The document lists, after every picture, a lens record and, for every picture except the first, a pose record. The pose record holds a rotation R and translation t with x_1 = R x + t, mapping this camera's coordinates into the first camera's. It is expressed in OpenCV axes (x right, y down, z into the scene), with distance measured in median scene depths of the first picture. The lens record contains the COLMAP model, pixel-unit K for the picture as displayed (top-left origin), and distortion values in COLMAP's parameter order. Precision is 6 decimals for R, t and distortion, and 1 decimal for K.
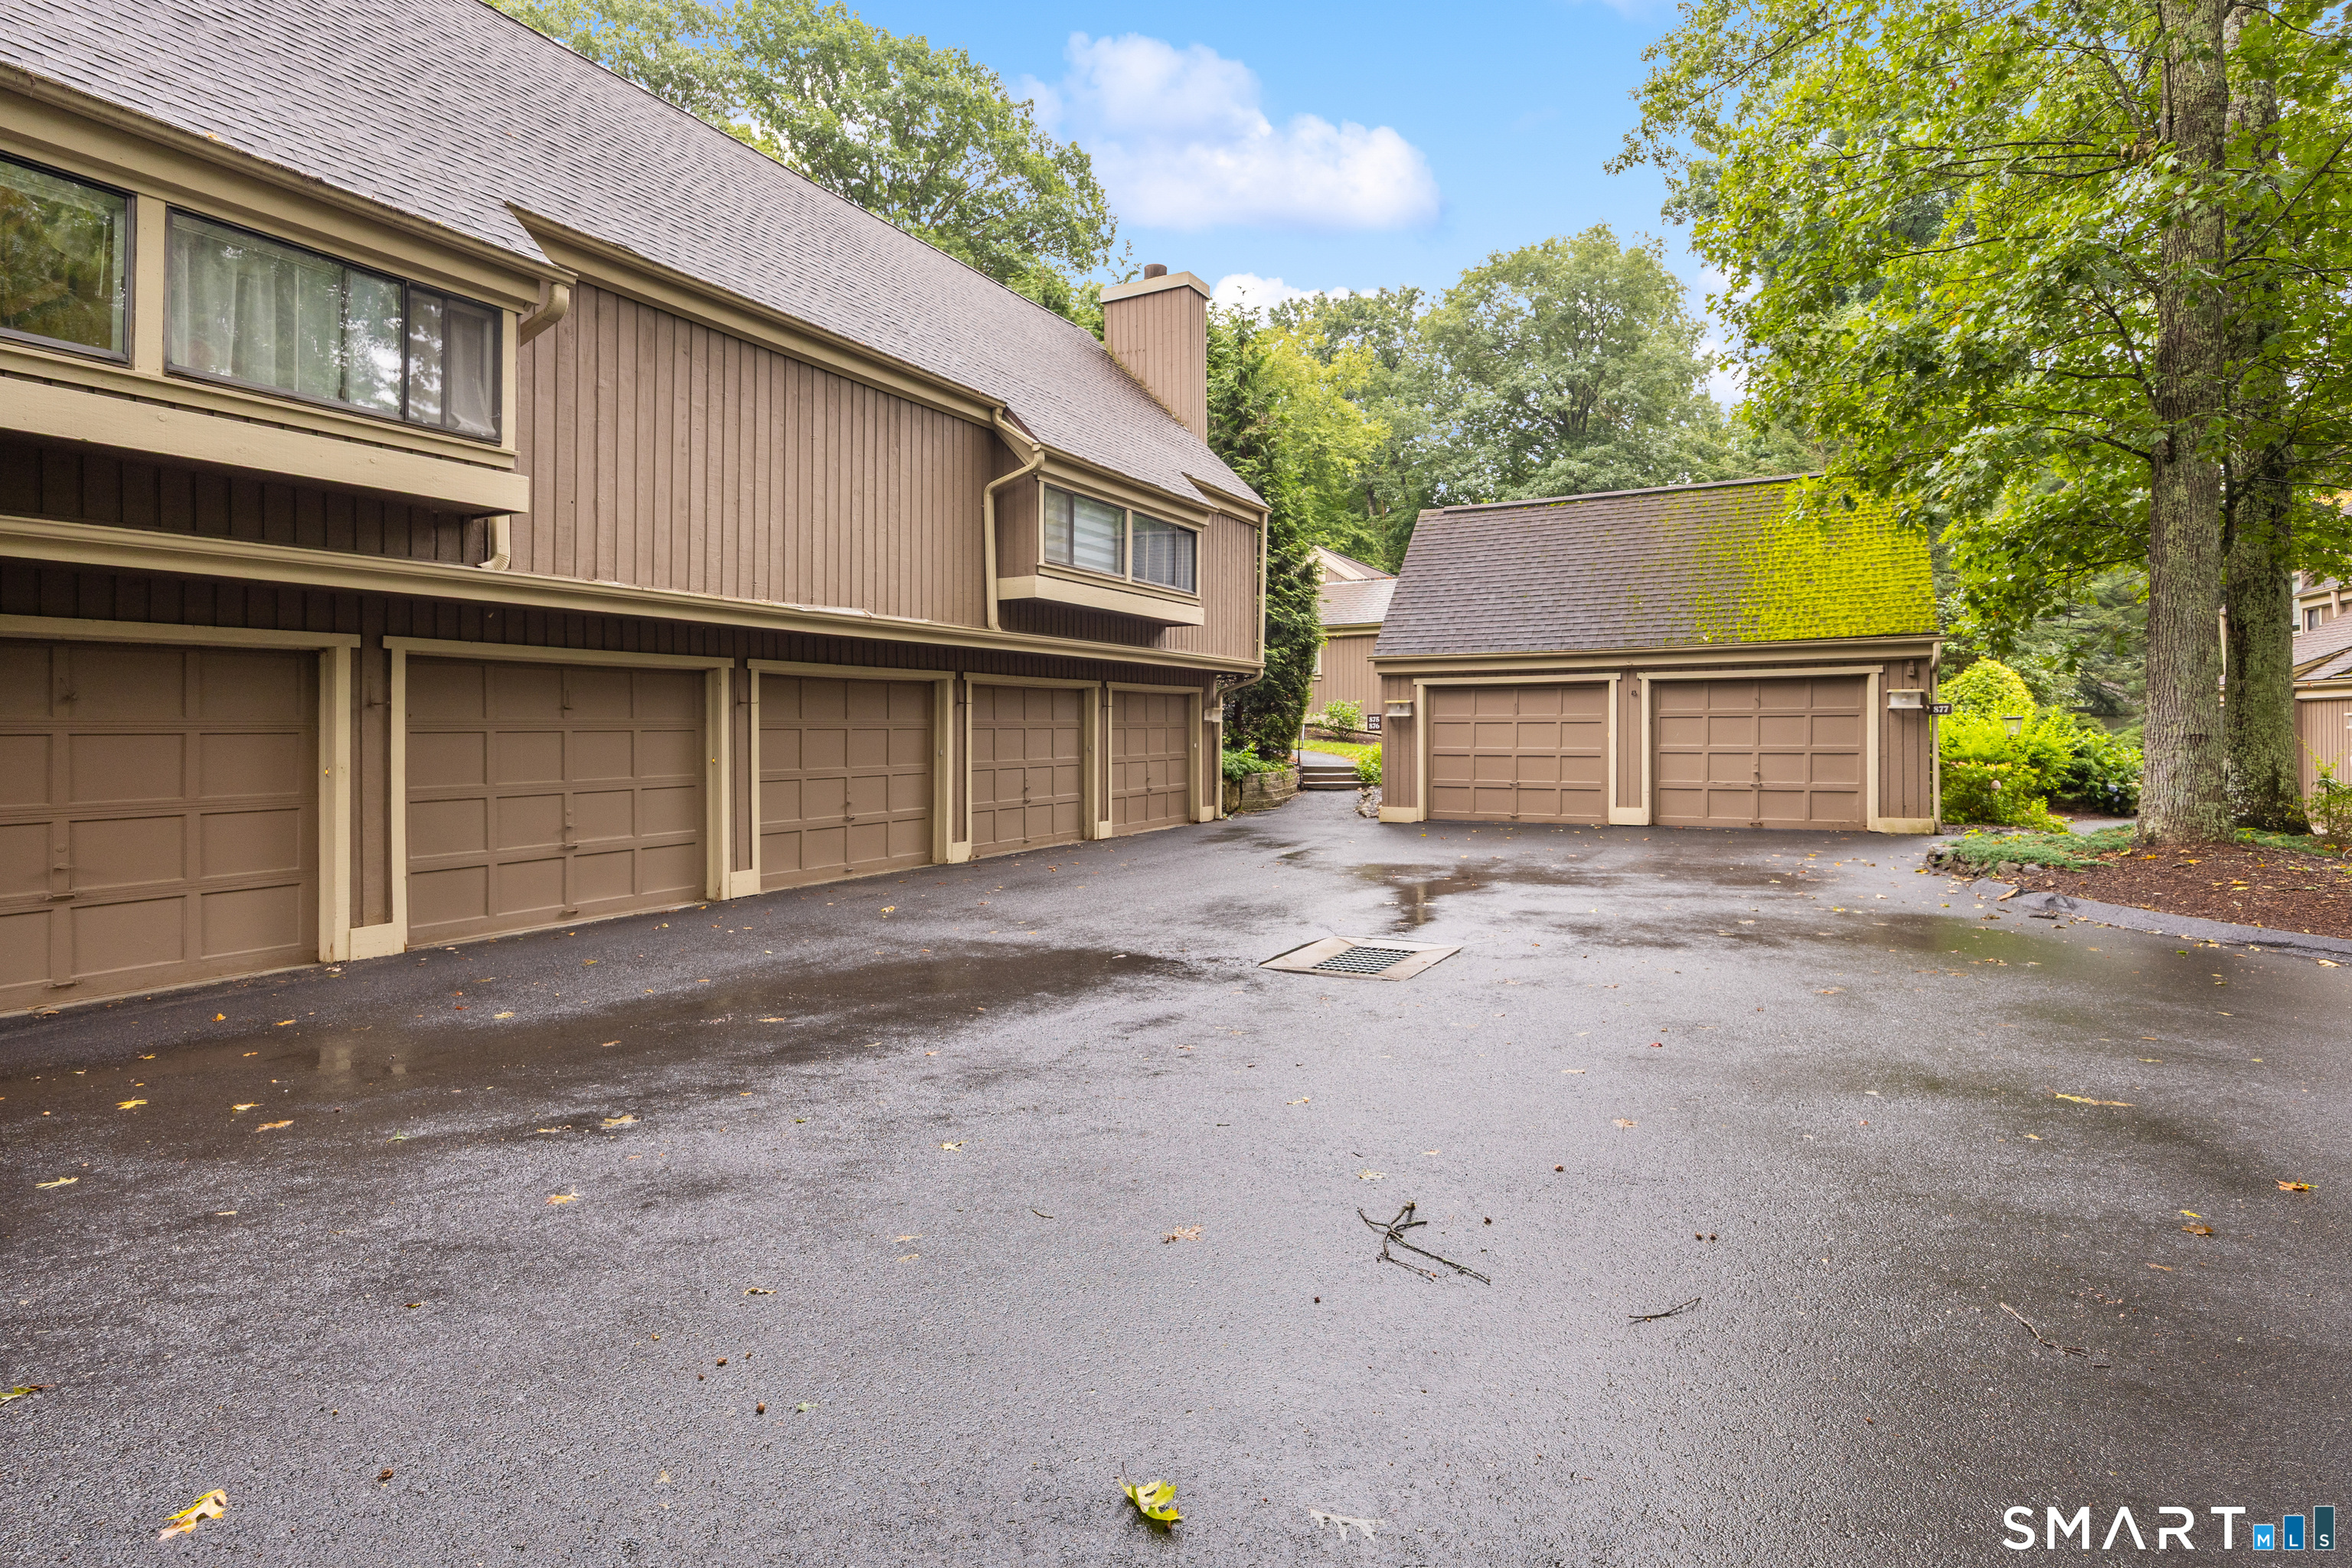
lens RADIAL K [[1238.8, 0, 1177.8], [0, 1238.8, 762.8], [0, 0, 1]] dist [-0.008257, -0.000579]
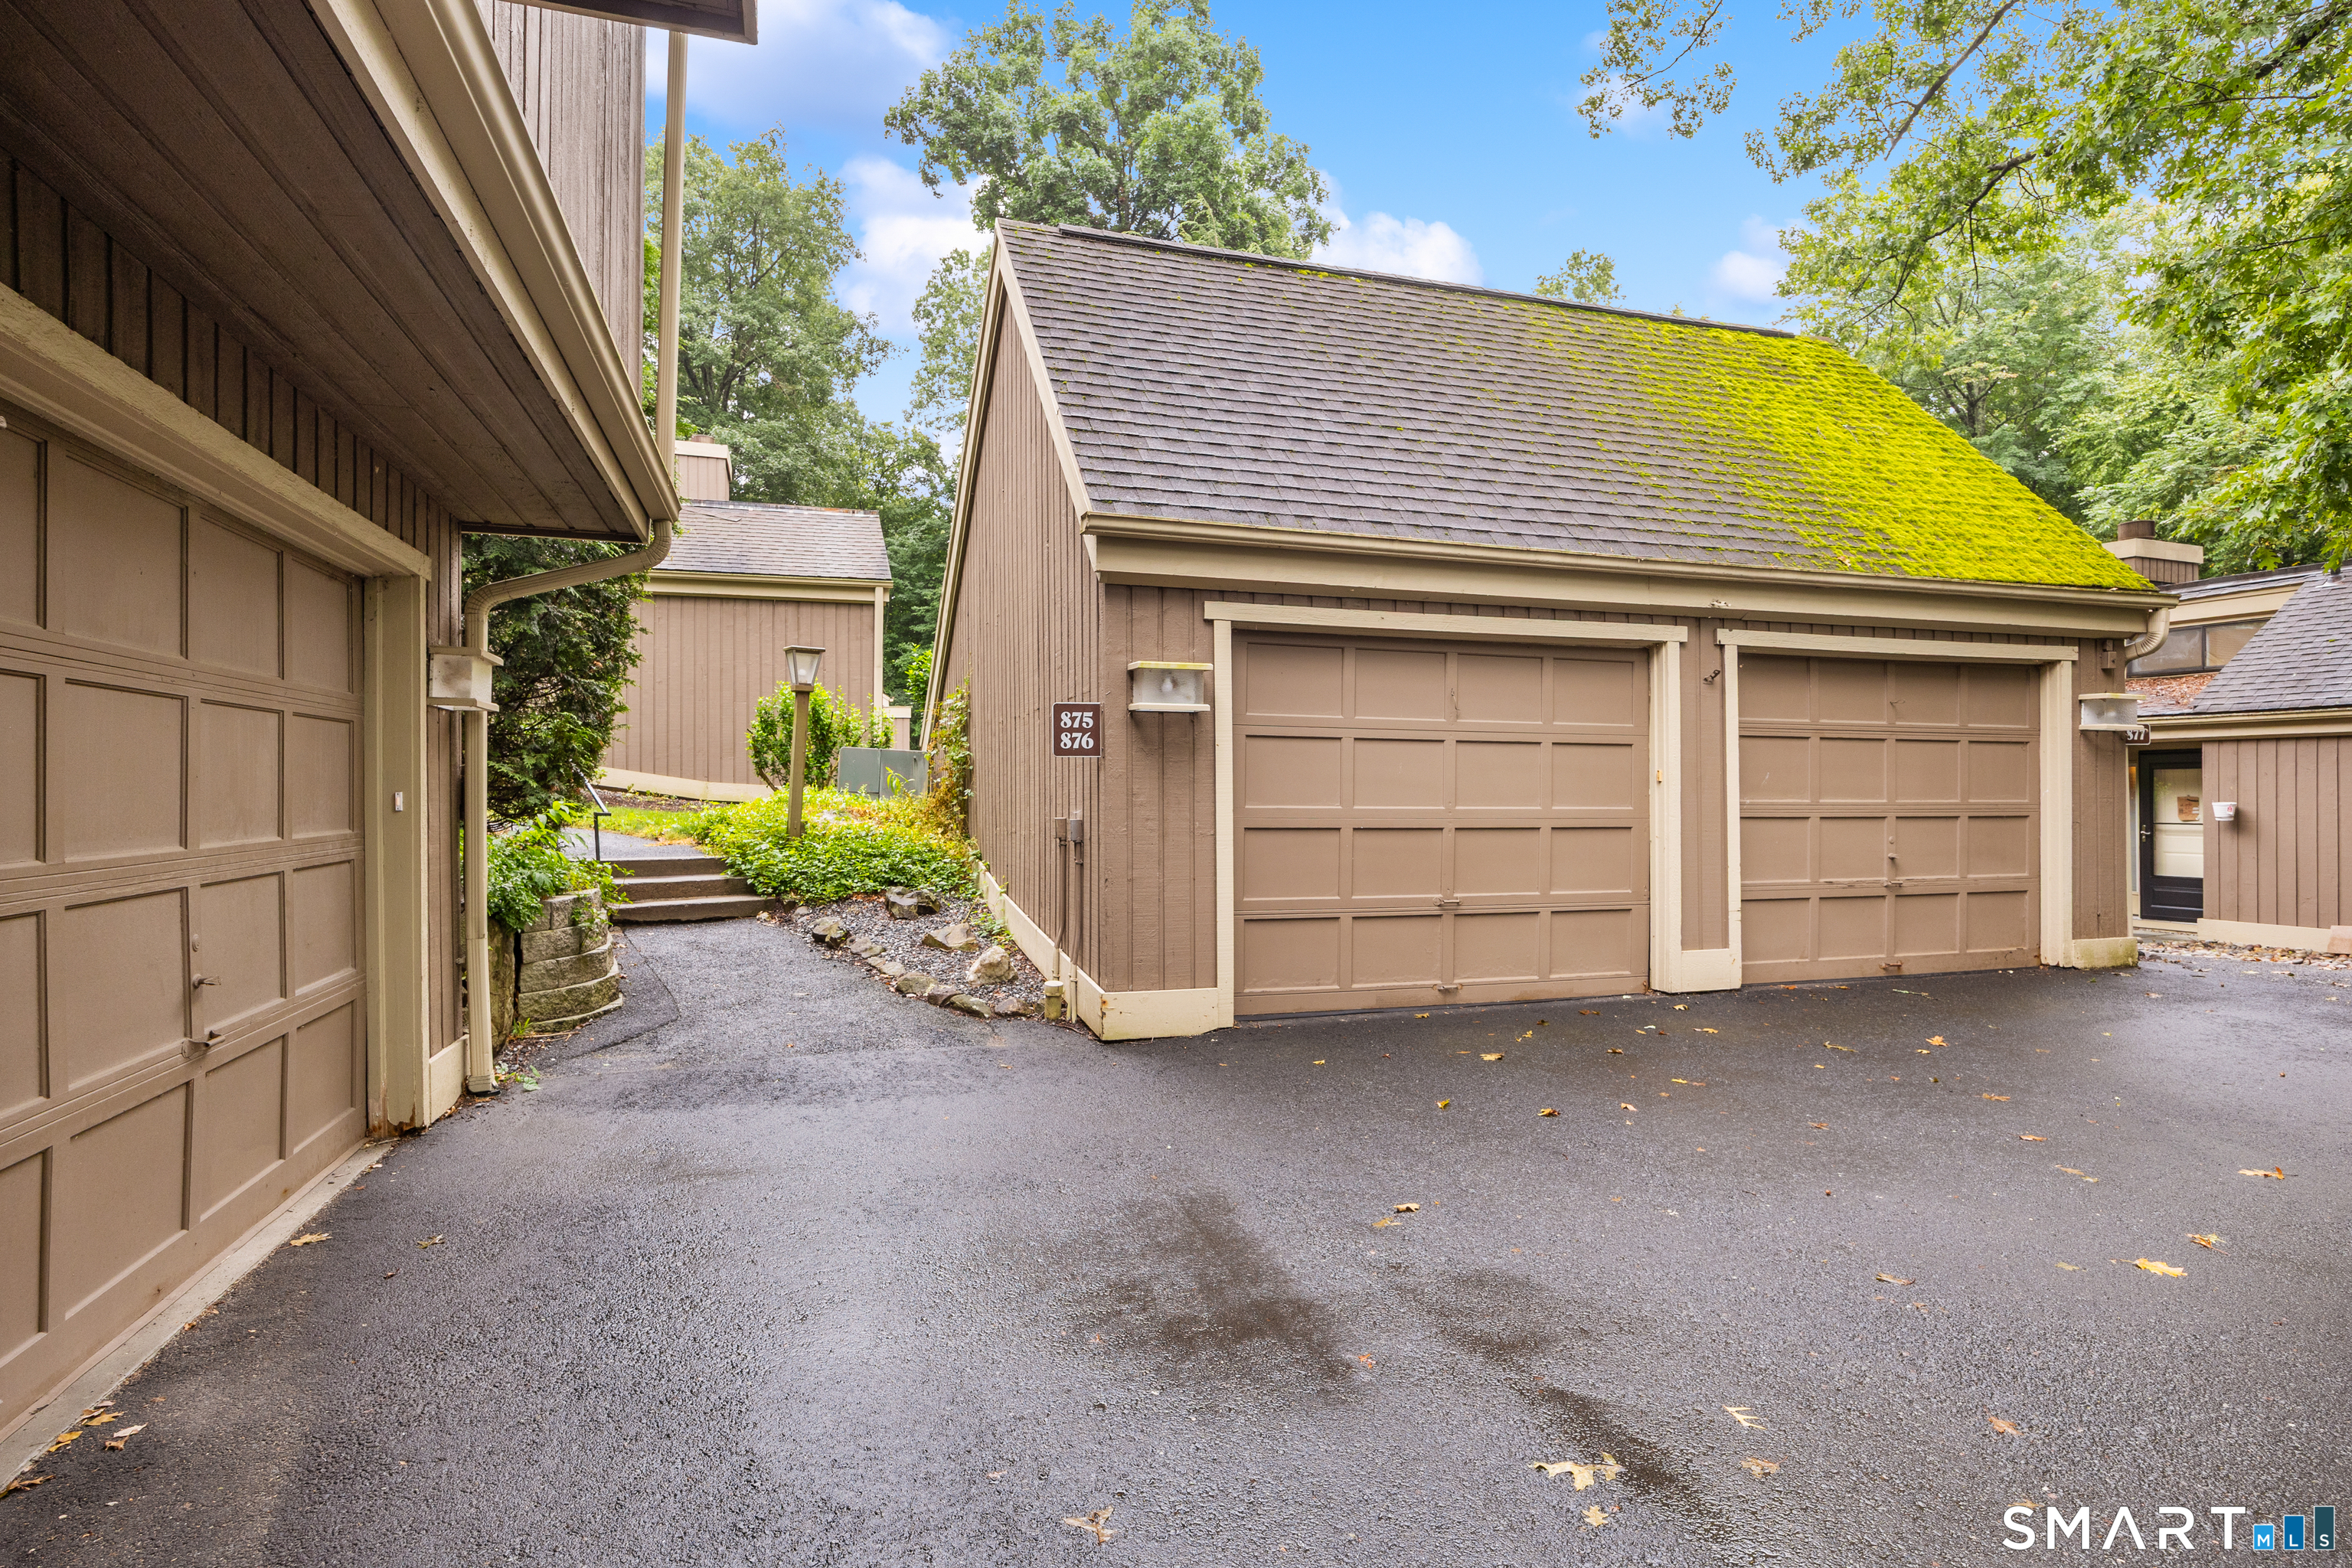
lens RADIAL K [[1238.8, 0, 1178.1], [0, 1238.8, 799.4], [0, 0, 1]] dist [-0.008257, -0.000579]
pose [[0.684165, 0.002258, 0.729323, -0.057404], [0.011517, 0.999837, -0.013899, -0.009888], [-0.729236, 0.017909, 0.684028, 0.780089]]
